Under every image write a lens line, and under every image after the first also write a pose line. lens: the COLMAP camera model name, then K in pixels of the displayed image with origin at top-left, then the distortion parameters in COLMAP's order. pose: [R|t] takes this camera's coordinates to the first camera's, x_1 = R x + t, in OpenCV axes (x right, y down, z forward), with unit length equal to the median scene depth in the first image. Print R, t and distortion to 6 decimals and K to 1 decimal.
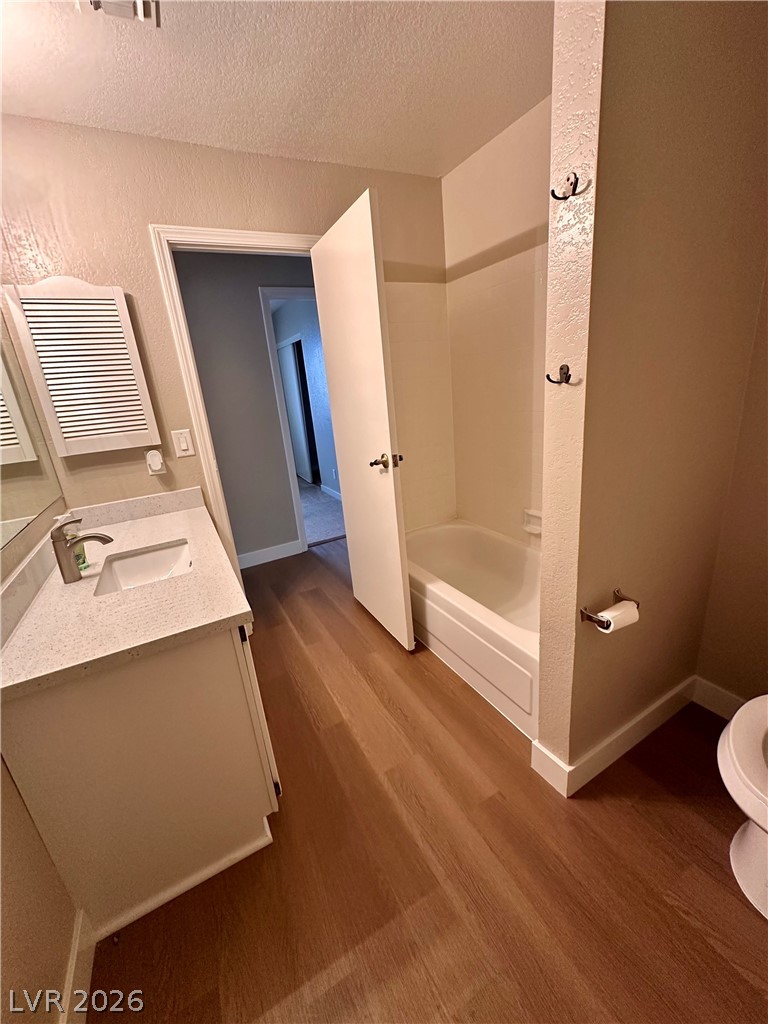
lens RADIAL K [[408.7, 0, 385.5], [0, 408.7, 512.5], [0, 0, 1]] dist [-0.003314, -0.000074]
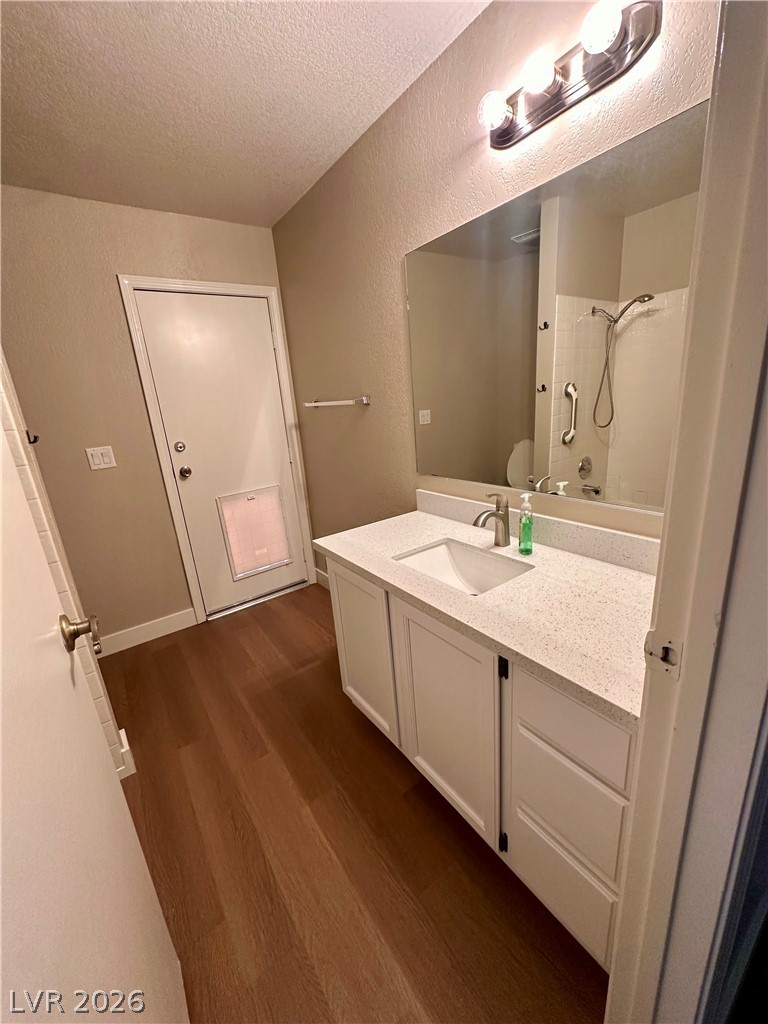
lens RADIAL K [[408.7, 0, 384.7], [0, 408.7, 512.9], [0, 0, 1]] dist [-0.003314, -0.000074]
pose [[-0.975887, 0.205812, -0.072703, -0.341421], [0.132169, 0.822246, 0.553573, -0.453754], [0.173711, 0.530616, -0.829621, 1.516897]]
